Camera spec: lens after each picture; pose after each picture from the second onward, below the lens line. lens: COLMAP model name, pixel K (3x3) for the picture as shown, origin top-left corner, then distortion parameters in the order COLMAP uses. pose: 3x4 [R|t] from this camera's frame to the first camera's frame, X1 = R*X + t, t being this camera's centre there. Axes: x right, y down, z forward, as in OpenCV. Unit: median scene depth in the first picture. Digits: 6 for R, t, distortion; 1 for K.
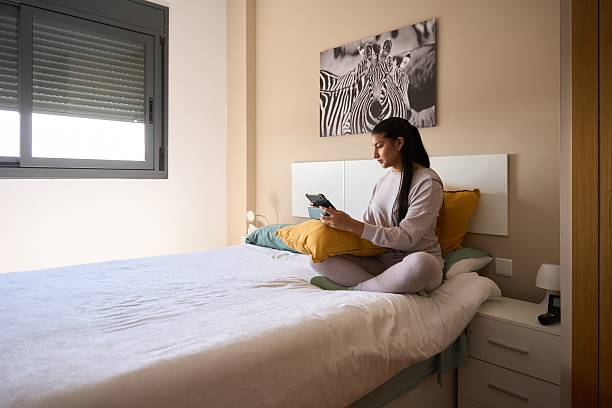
lens RADIAL K [[407.4, 0, 308.1], [0, 407.4, 185.3], [0, 0, 1]] dist [0.000886, -0.009126]
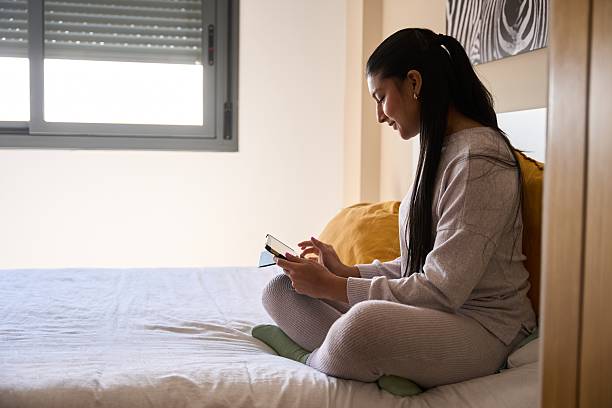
lens RADIAL K [[687.3, 0, 337.8], [0, 687.3, 229.3], [0, 0, 1]] dist [-0.061730, 0.000000]
pose [[0.879571, 0.058415, -0.472168, 0.417316], [-0.019677, 0.996051, 0.086575, 0.010205], [0.475361, -0.066858, 0.877247, 0.191660]]
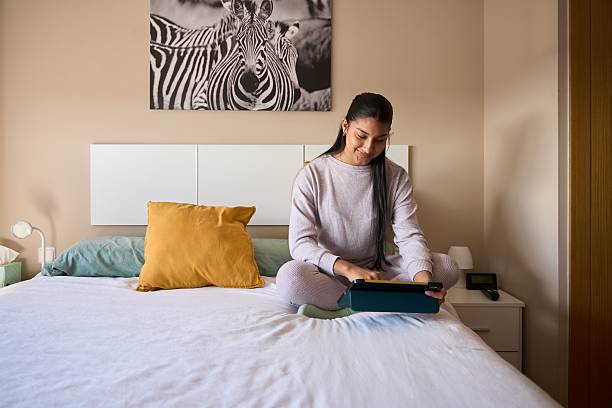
lens RADIAL K [[407.4, 0, 297.3], [0, 407.4, 190.0], [0, 0, 1]] dist [0.000886, -0.009126]
pose [[0.692843, -0.006775, 0.721056, -0.378969], [0.007139, 0.999971, 0.002537, 0.026311], [-0.721053, 0.003390, 0.692872, 0.414864]]
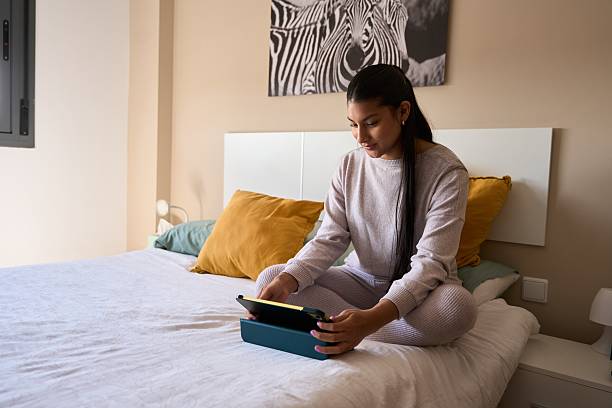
lens RADIAL K [[484.5, 0, 304.6], [0, 484.5, 202.1], [0, 0, 1]] dist [0.021640, -0.036527]
pose [[0.988165, 0.028127, 0.150795, -0.036899], [-0.037180, 0.997650, 0.057556, 0.013516], [-0.148821, -0.062481, 0.986888, 0.209372]]
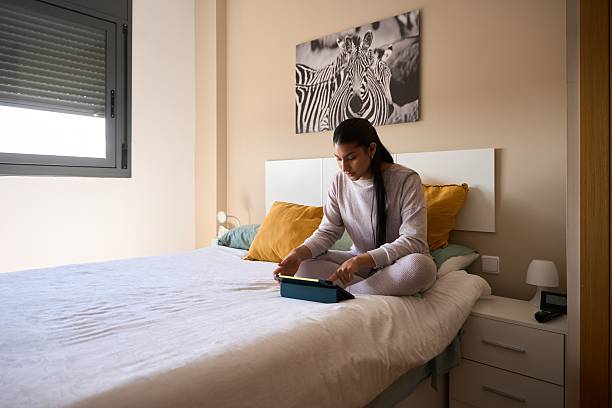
lens RADIAL K [[407.4, 0, 306.1], [0, 407.4, 188.3], [0, 0, 1]] dist [0.000886, -0.009126]
pose [[0.996334, -0.000593, 0.085548, -0.036394], [0.001228, 0.999972, -0.007372, 0.021237], [-0.085542, 0.007450, 0.996307, 0.057912]]
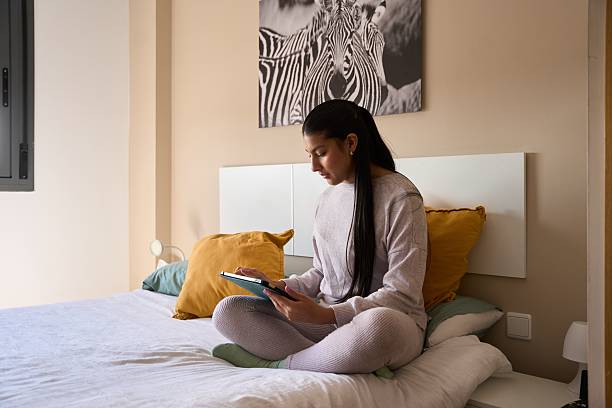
lens RADIAL K [[571.7, 0, 309.2], [0, 571.7, 200.3], [0, 0, 1]] dist [-0.022554, 0.000000]
pose [[0.999242, 0.000834, 0.038921, 0.092858], [-0.000705, 0.999994, -0.003312, 0.002286], [-0.038923, 0.003282, 0.999237, 0.087884]]
